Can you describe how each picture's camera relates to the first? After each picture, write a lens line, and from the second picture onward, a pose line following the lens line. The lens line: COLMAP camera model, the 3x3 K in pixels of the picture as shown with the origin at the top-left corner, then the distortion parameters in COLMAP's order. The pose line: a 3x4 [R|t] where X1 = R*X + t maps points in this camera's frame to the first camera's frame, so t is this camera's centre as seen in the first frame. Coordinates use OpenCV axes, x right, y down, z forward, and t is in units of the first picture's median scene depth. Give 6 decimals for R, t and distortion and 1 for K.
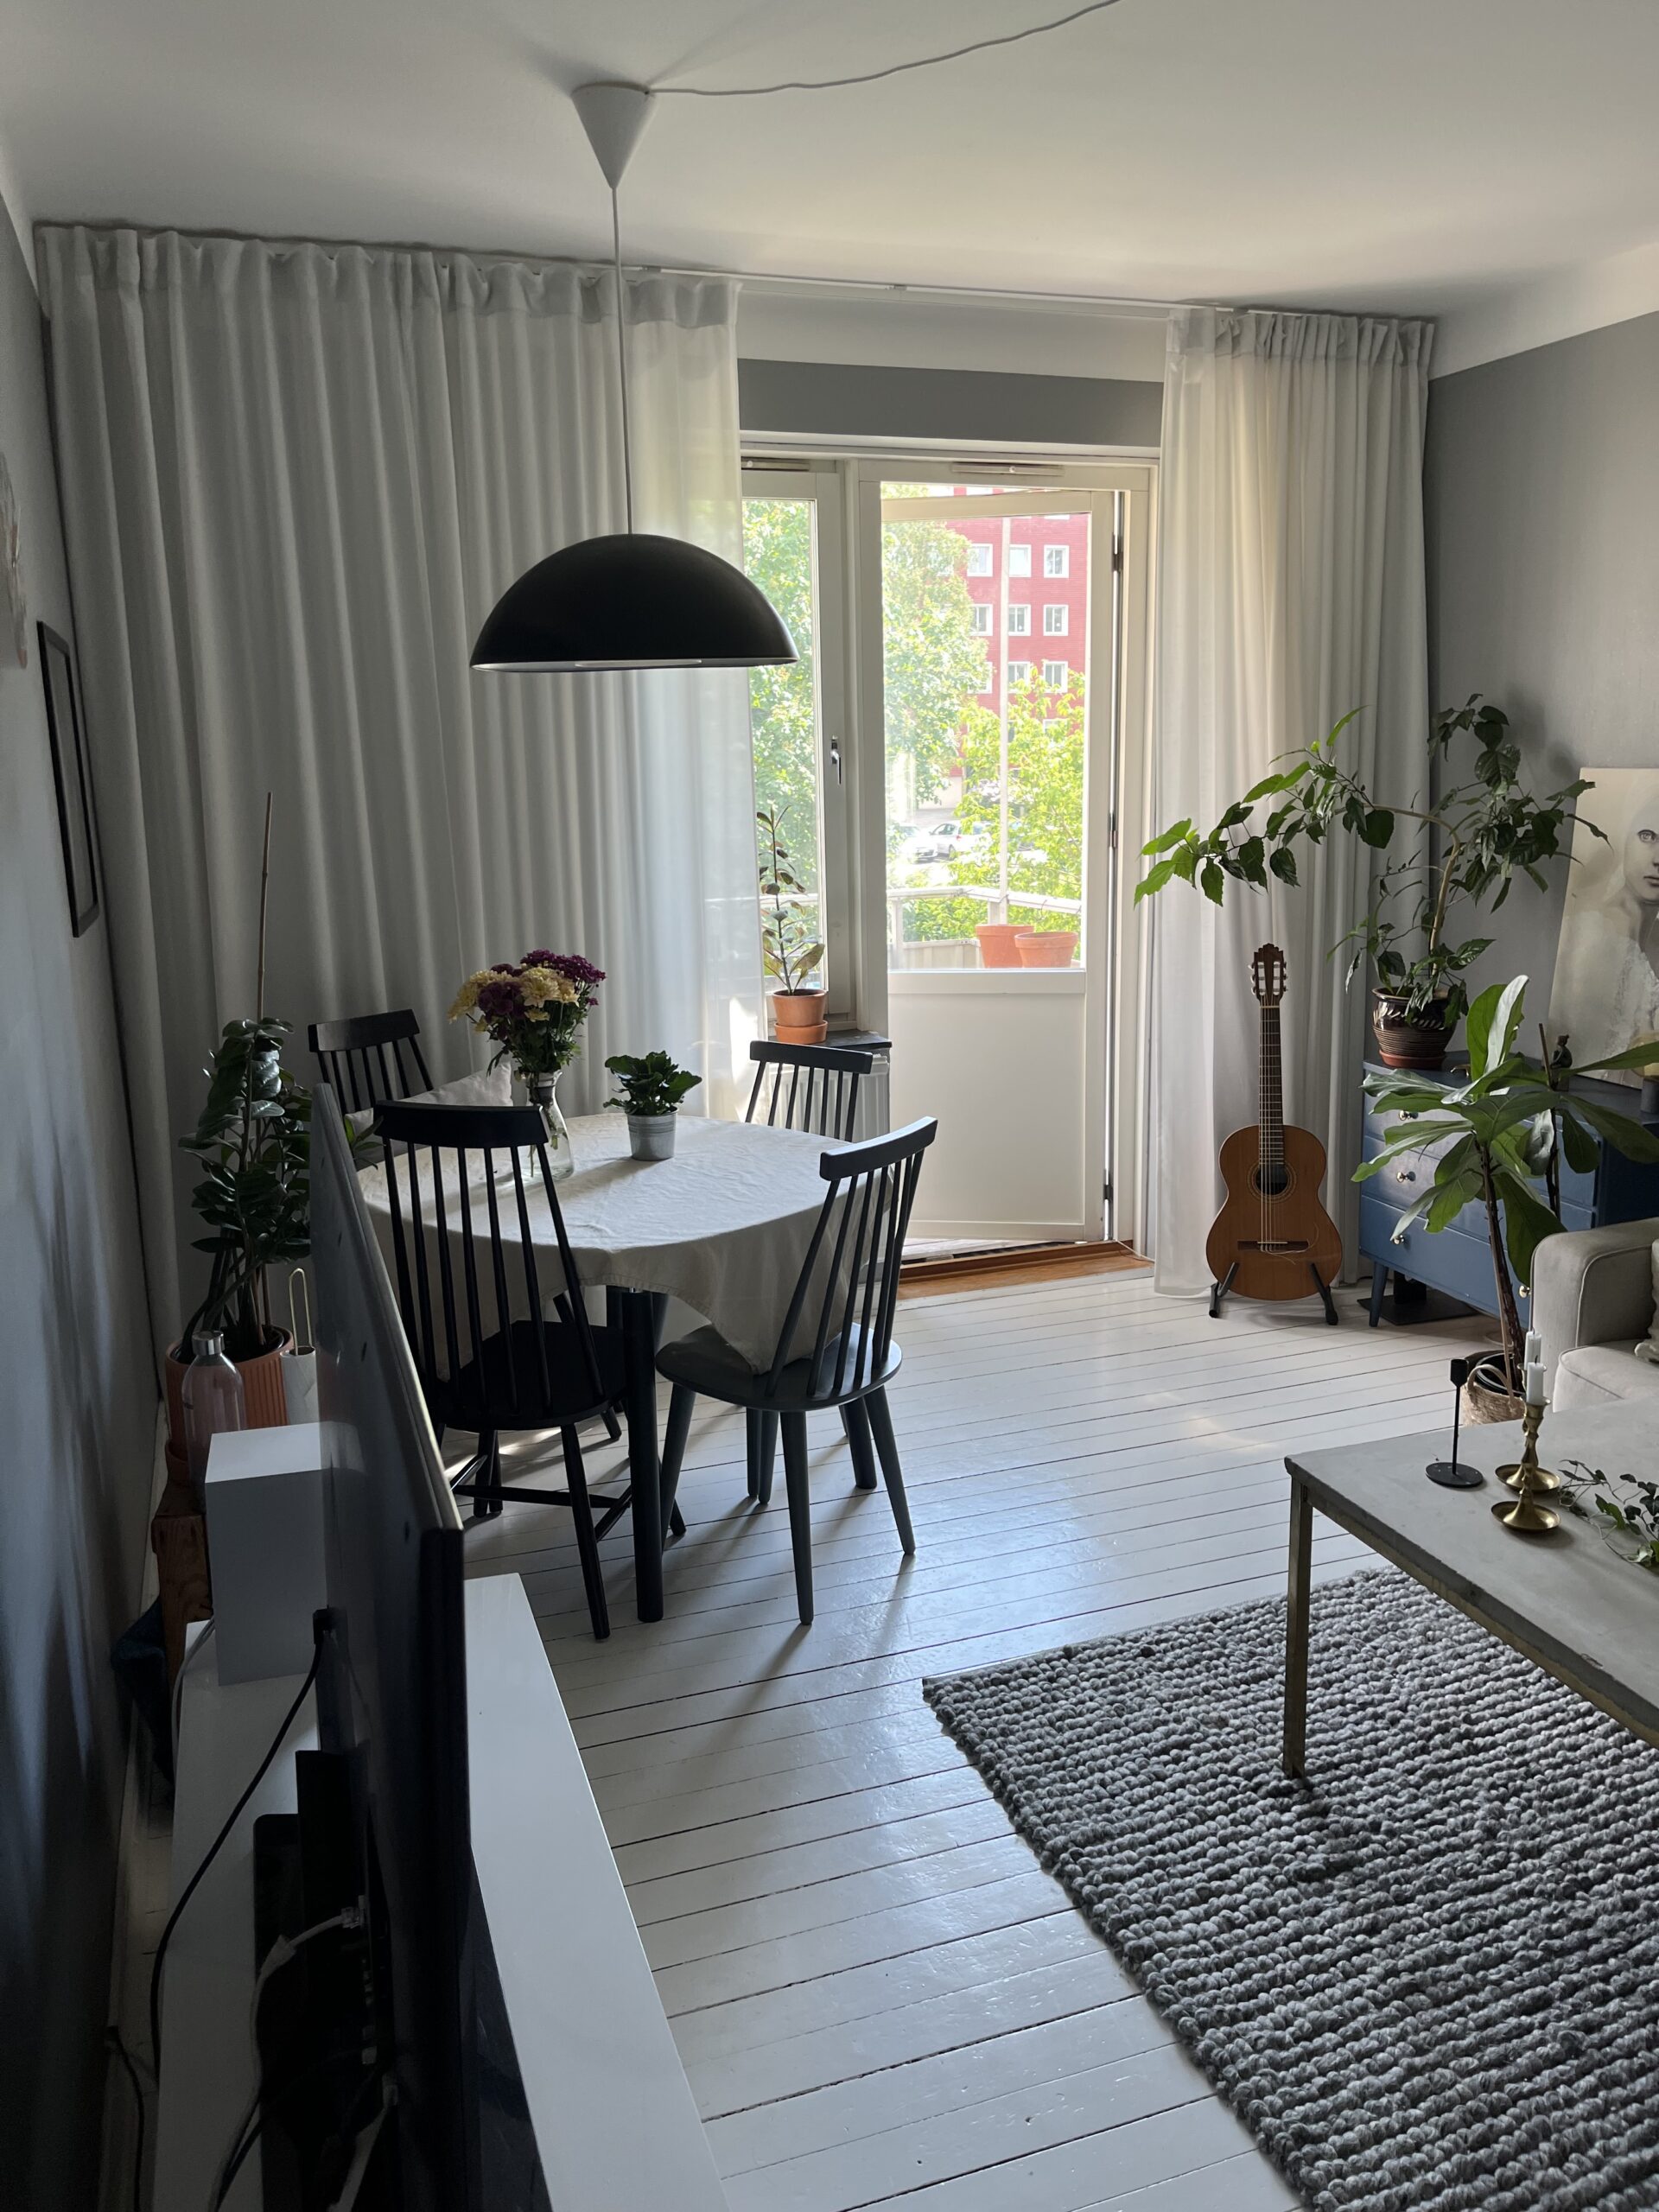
lens RADIAL K [[1690.2, 0, 829.5], [0, 1690.2, 1106.0], [0, 0, 1]] dist [0.097642, -0.132119]
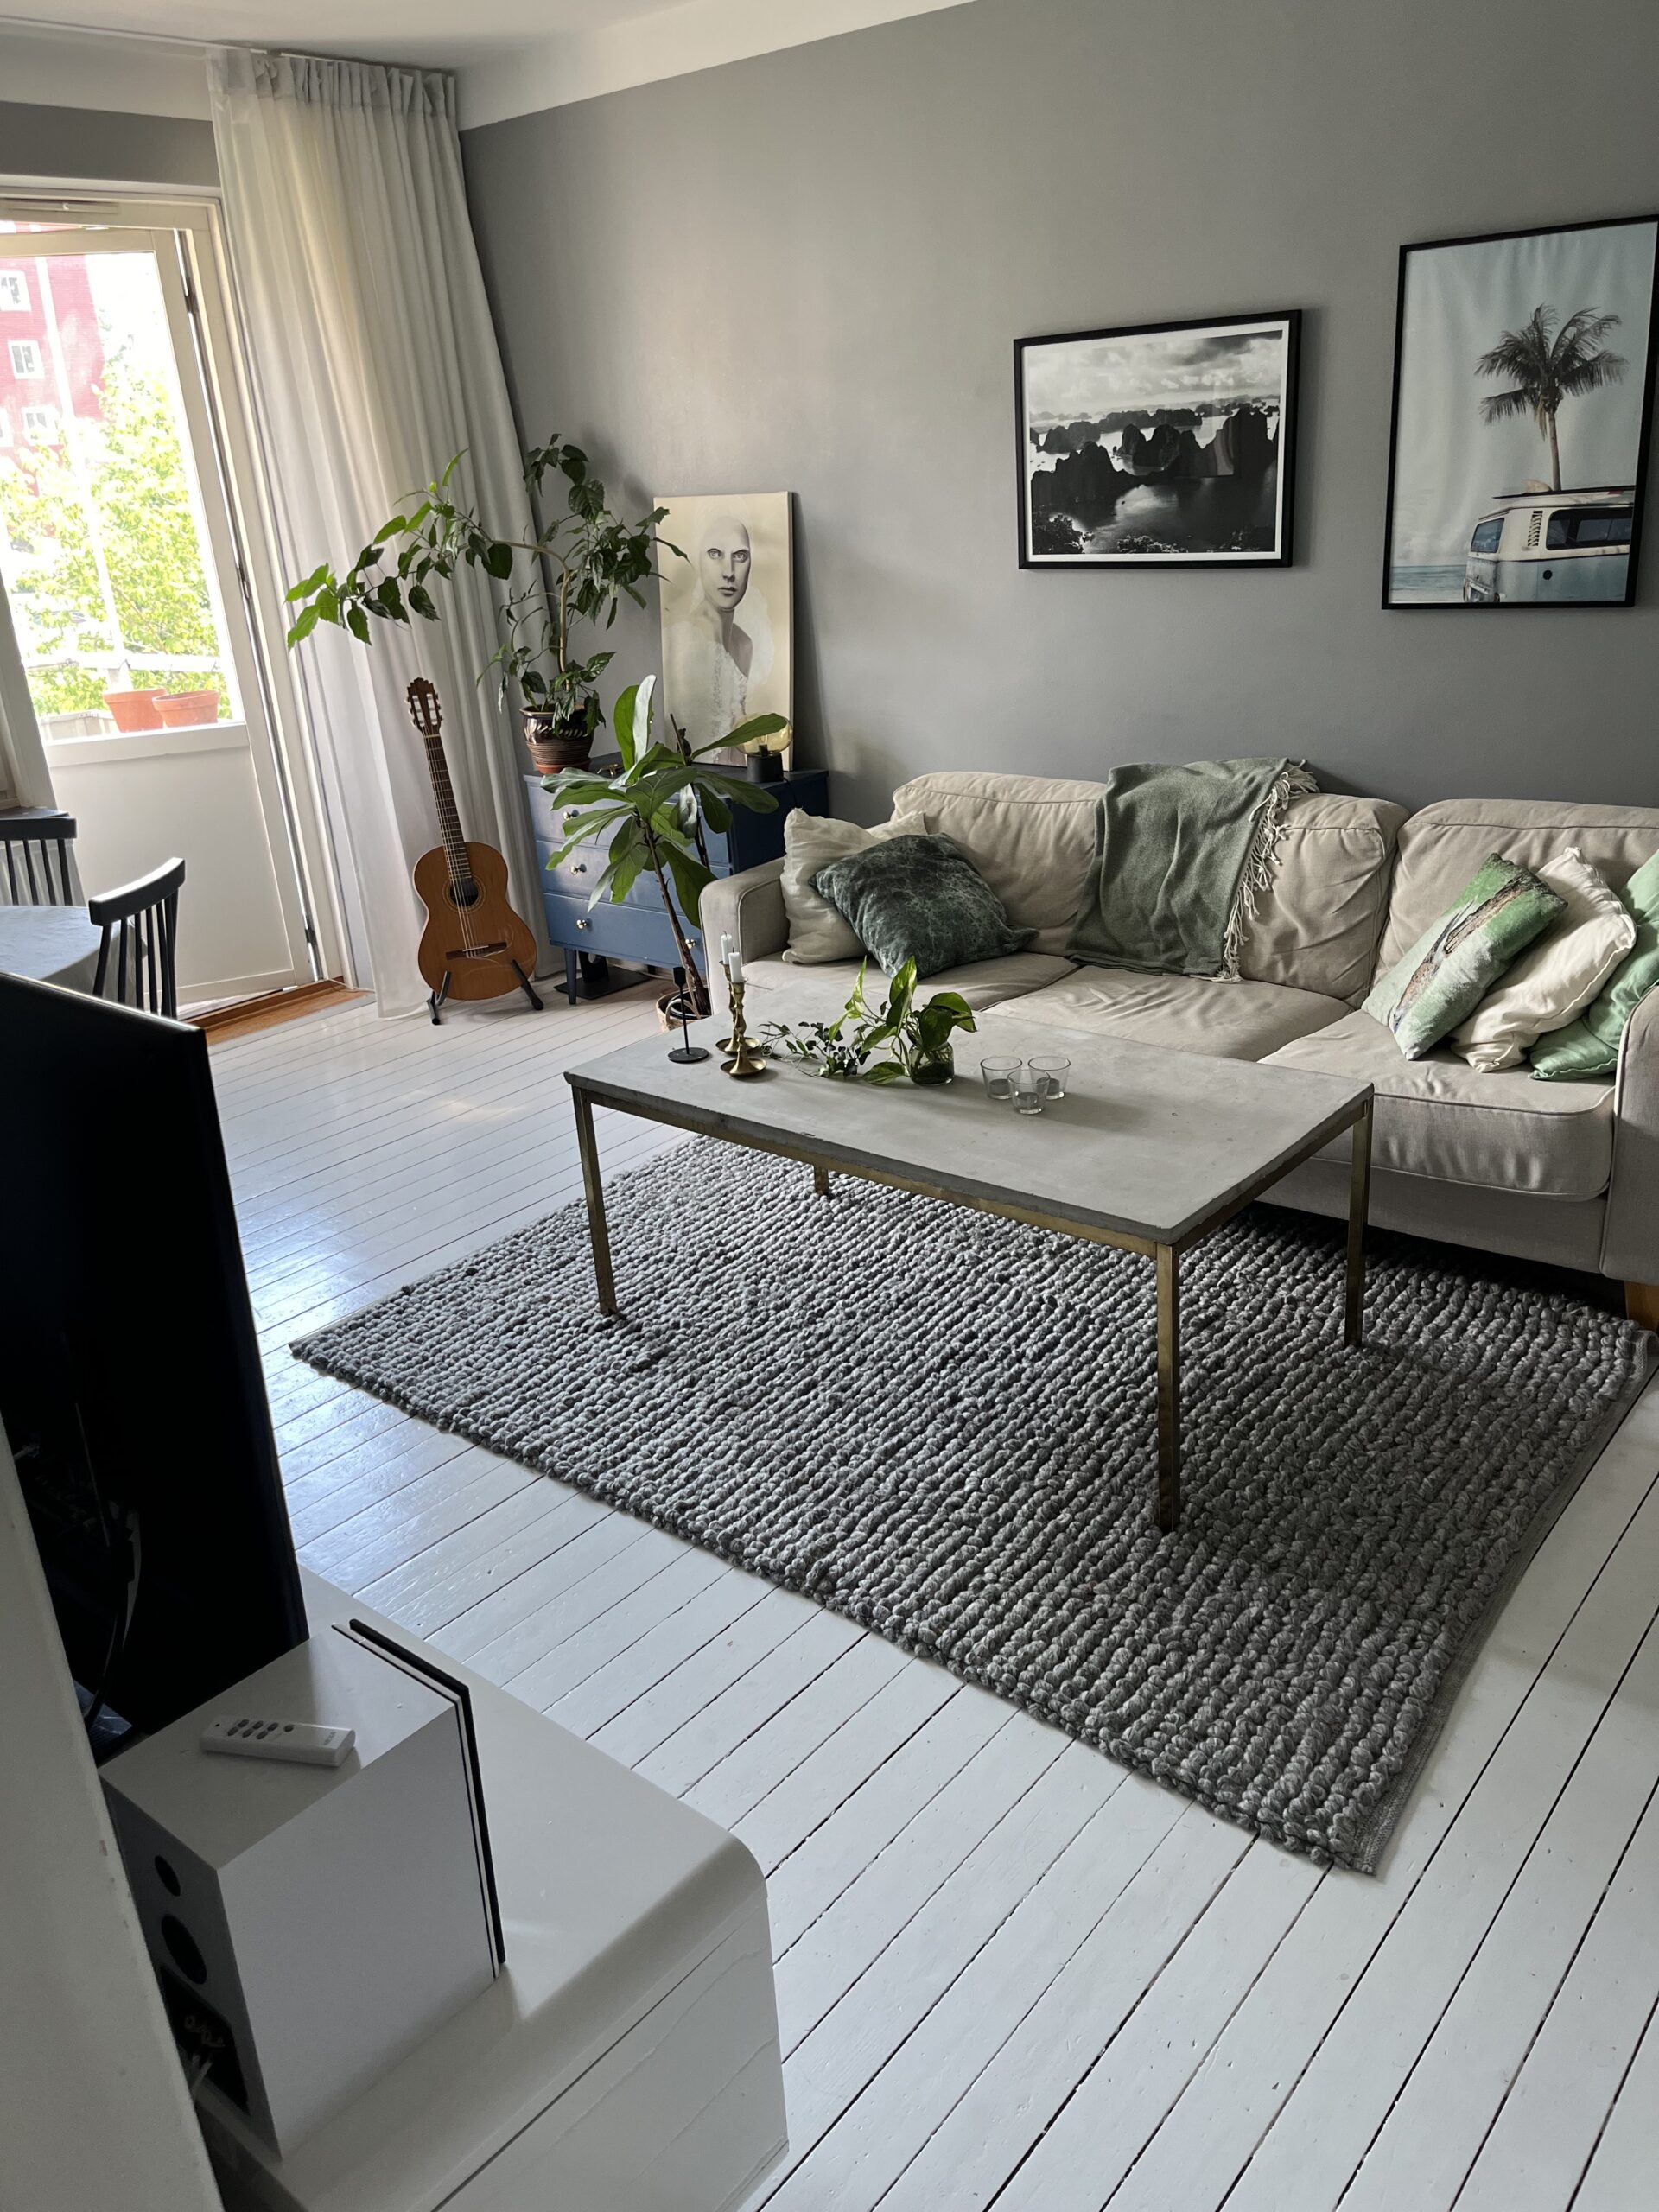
lens RADIAL K [[1735.5, 0, 829.5], [0, 1735.5, 1106.0], [0, 0, 1]] dist [0.072960, -0.076995]
pose [[0.860007, -0.212502, 0.463929, -0.121644], [0.151933, 0.974563, 0.164752, 0.035607], [-0.487138, -0.071202, 0.870417, -0.157492]]
